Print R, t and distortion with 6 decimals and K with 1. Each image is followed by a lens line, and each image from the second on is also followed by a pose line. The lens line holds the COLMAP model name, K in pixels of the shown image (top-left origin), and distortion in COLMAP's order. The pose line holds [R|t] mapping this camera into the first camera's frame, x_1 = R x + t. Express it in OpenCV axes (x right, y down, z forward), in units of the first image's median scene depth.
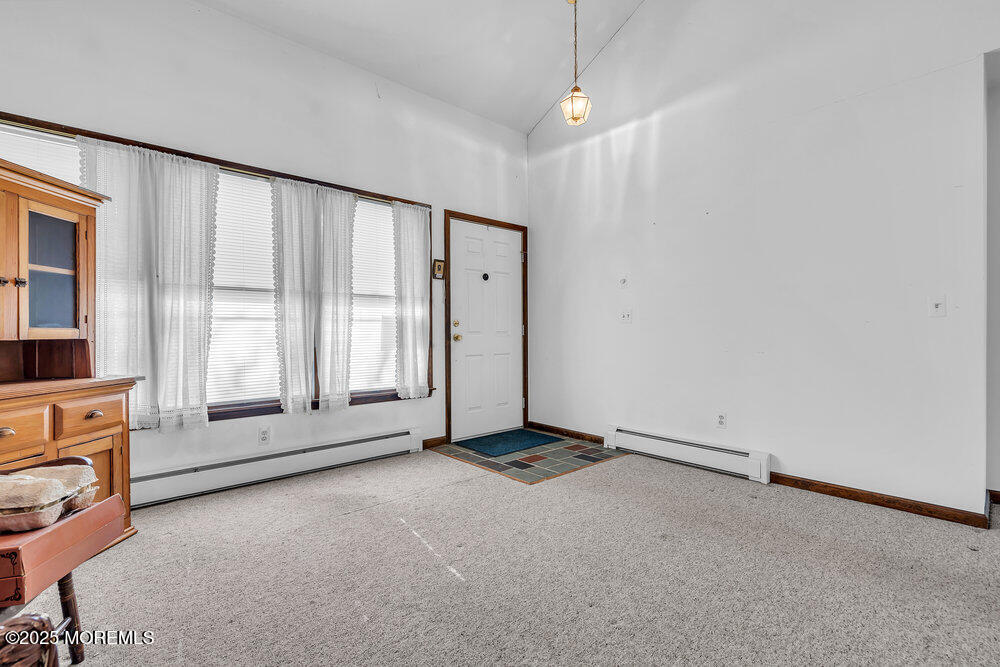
lens RADIAL K [[457.4, 0, 498.0], [0, 457.4, 330.8], [0, 0, 1]] dist [0.002095, 0.000326]
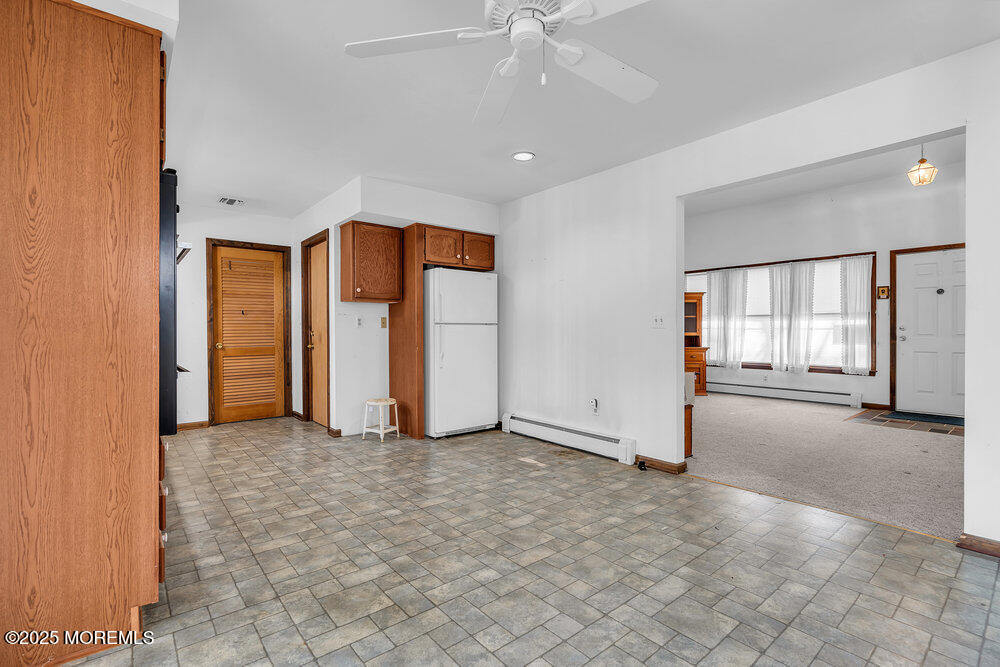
lens RADIAL K [[453.1, 0, 500.0], [0, 453.1, 333.5], [0, 0, 1]] dist [-0.003120, -0.000600]
pose [[-0.031480, 0.007906, -0.999473, 1.434197], [0.004798, 0.999958, 0.007759, -0.018379], [0.999493, -0.004551, -0.031517, -0.210902]]
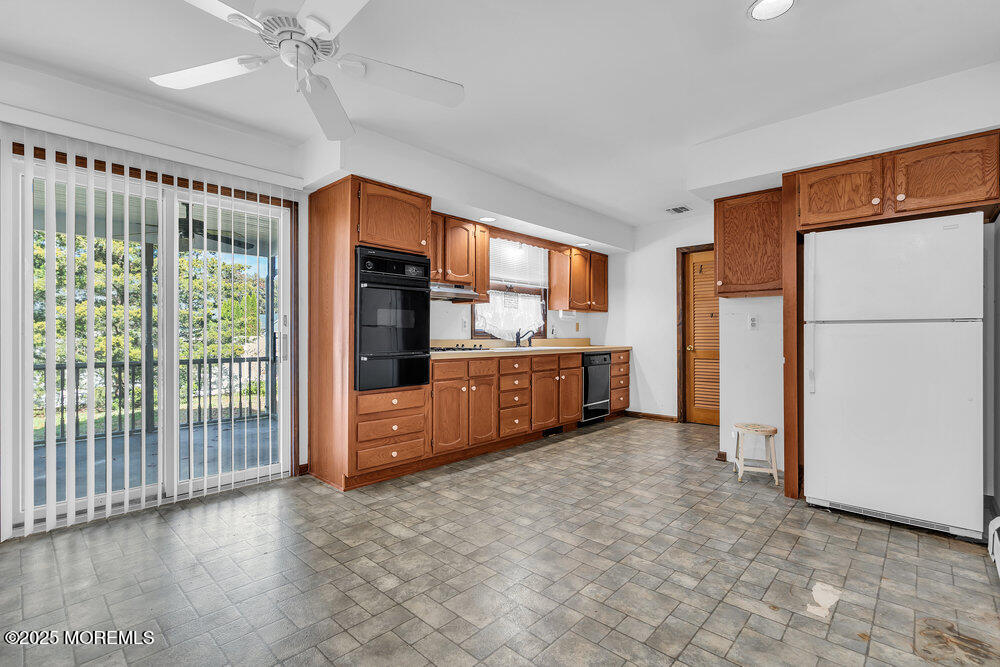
lens RADIAL K [[459.1, 0, 498.6], [0, 459.1, 337.6], [0, 0, 1]] dist [0.001578, 0.000578]
pose [[-0.995336, 0.003900, -0.096391, 0.902425], [0.003568, 0.999987, 0.003618, -0.015664], [0.096404, 0.003257, -0.995337, 0.233229]]
